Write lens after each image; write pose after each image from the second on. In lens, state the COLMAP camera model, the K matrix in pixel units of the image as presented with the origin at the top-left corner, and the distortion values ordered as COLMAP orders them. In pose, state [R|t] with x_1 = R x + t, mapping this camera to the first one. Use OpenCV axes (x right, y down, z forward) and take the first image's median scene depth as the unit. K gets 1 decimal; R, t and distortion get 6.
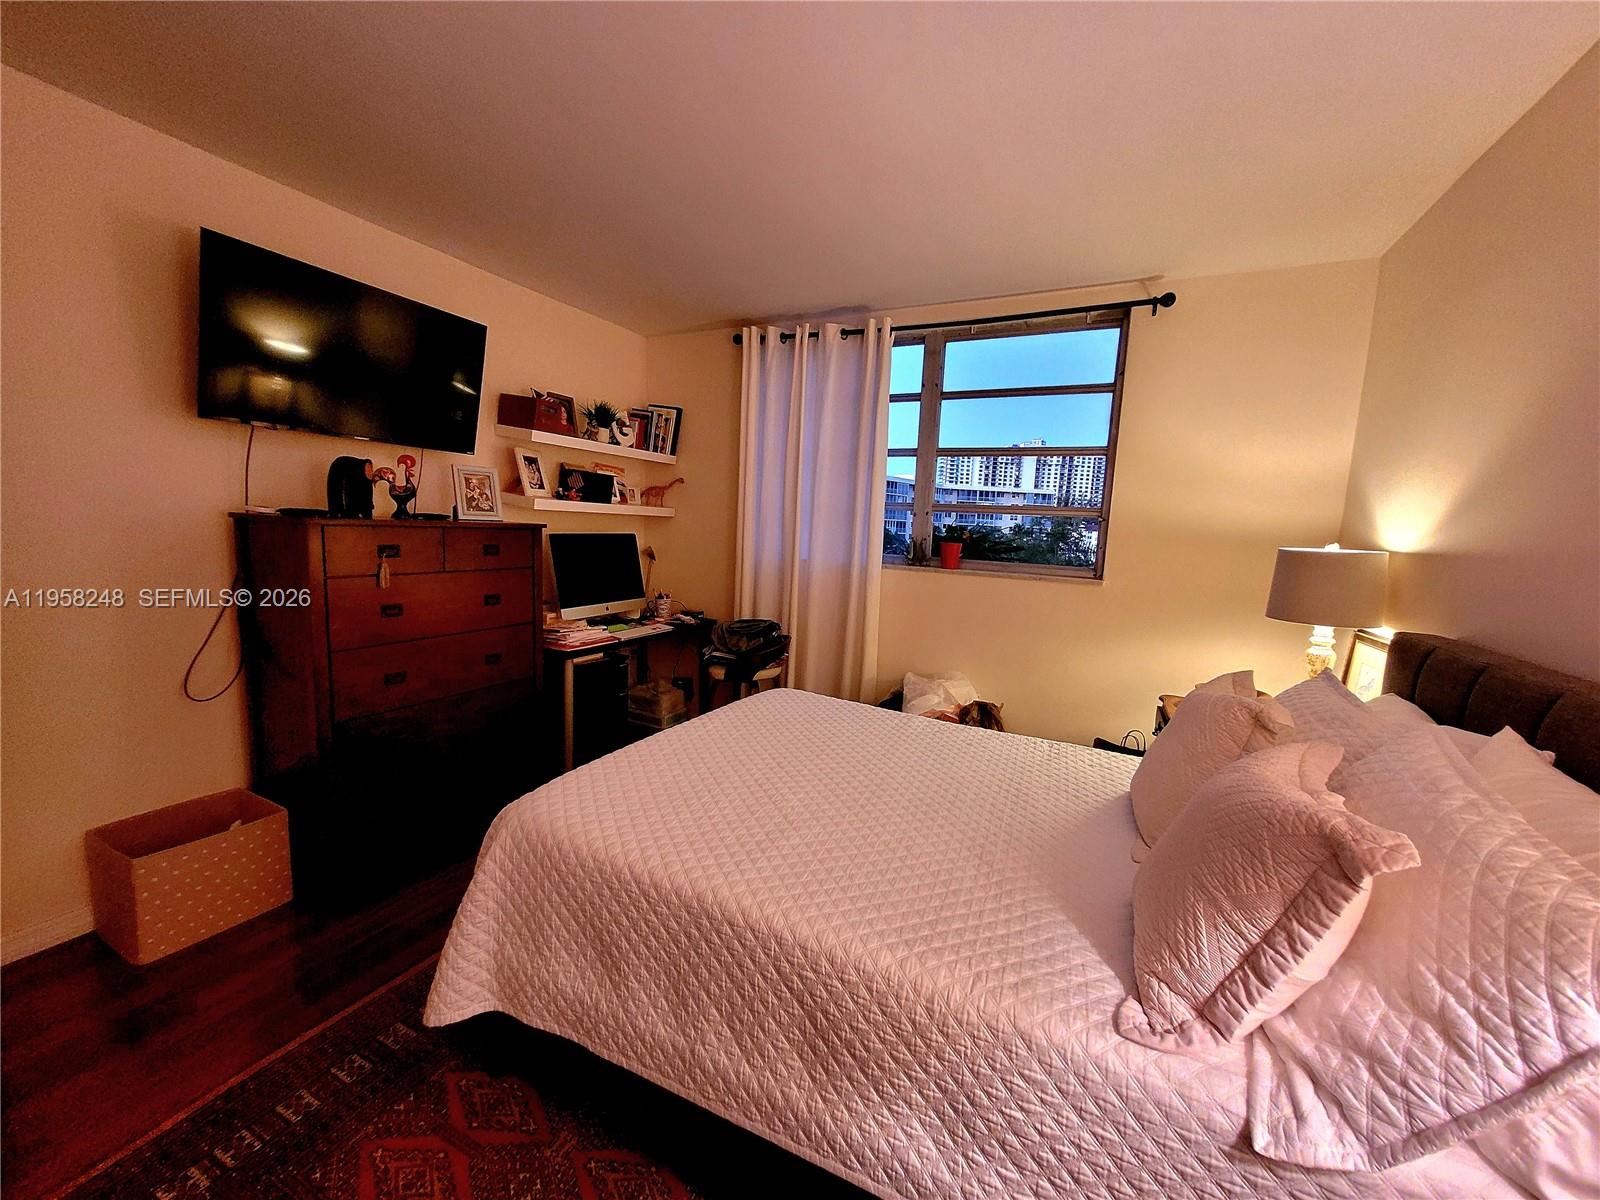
lens RADIAL K [[633.8, 0, 796.4], [0, 633.8, 604.2], [0, 0, 1]] dist [0.002289, 0.000042]
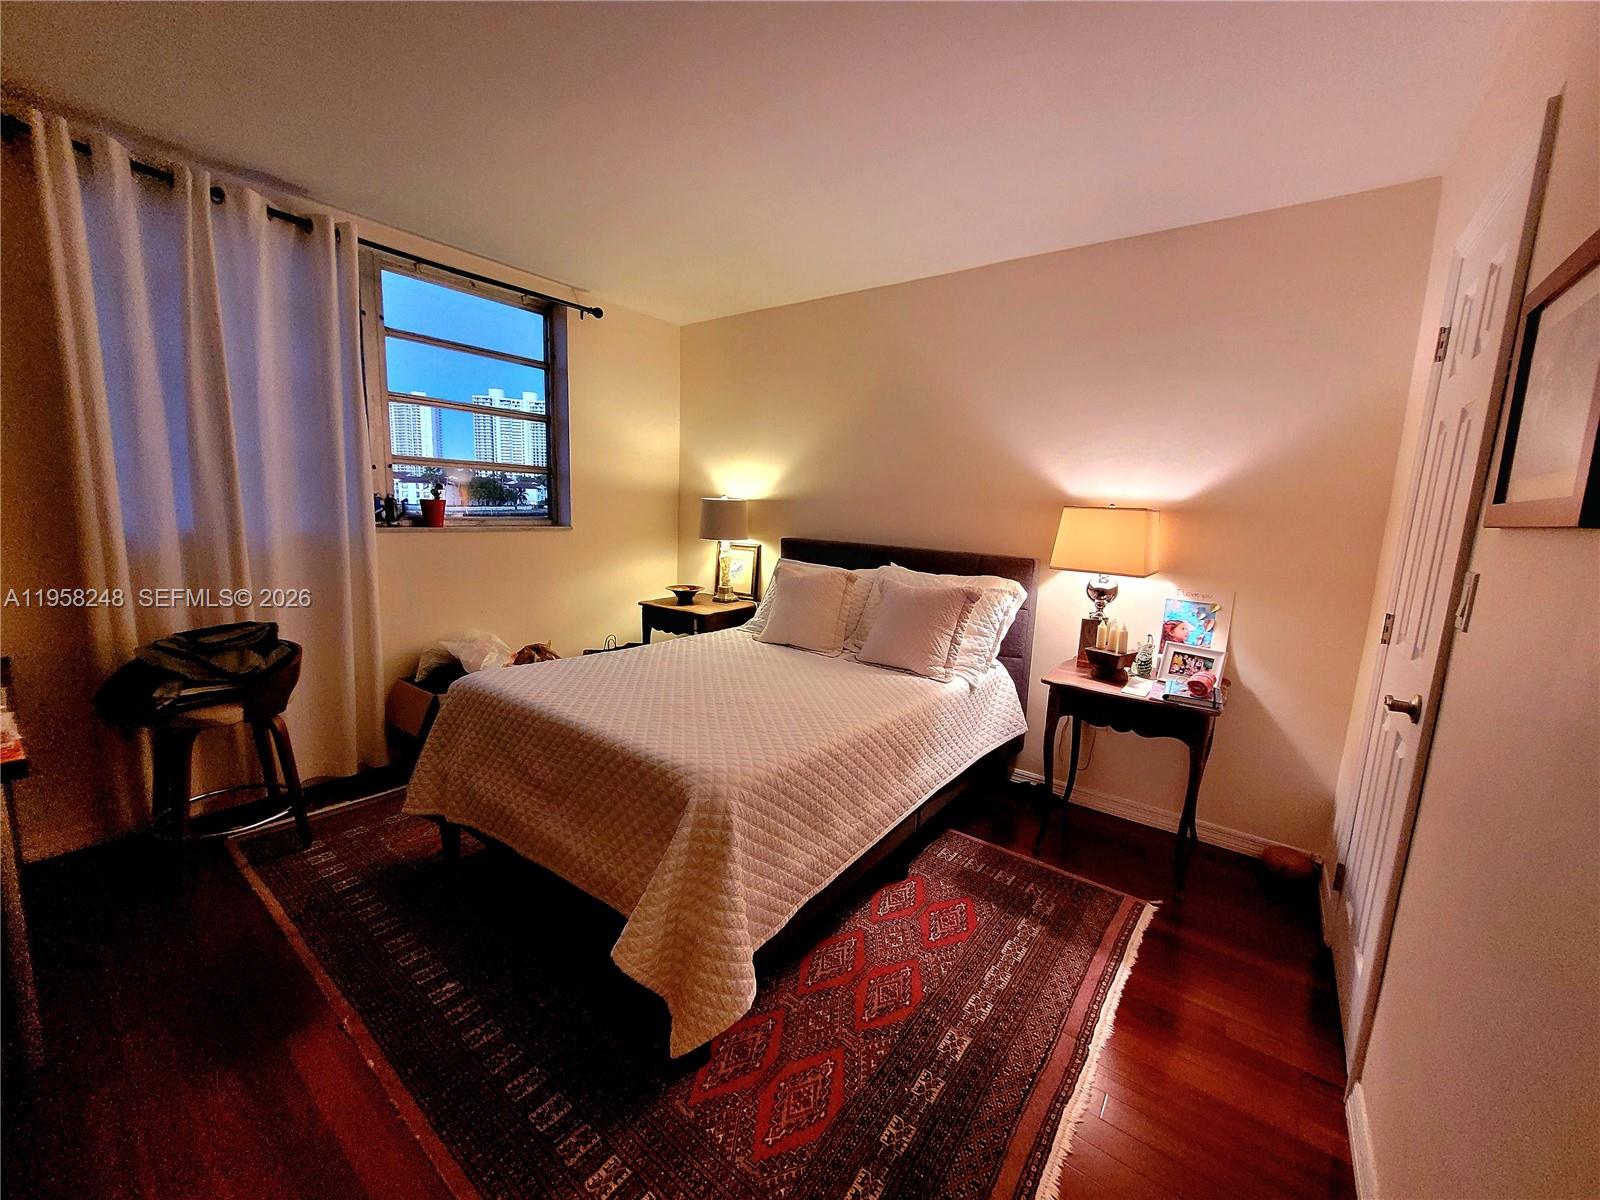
lens RADIAL K [[633.8, 0, 796.4], [0, 633.8, 604.2], [0, 0, 1]] dist [0.002289, 0.000042]
pose [[0.176447, -0.188546, 0.966083, -0.670908], [0.098084, 0.979966, 0.173341, -0.060594], [-0.979411, 0.064172, 0.191406, 0.333342]]
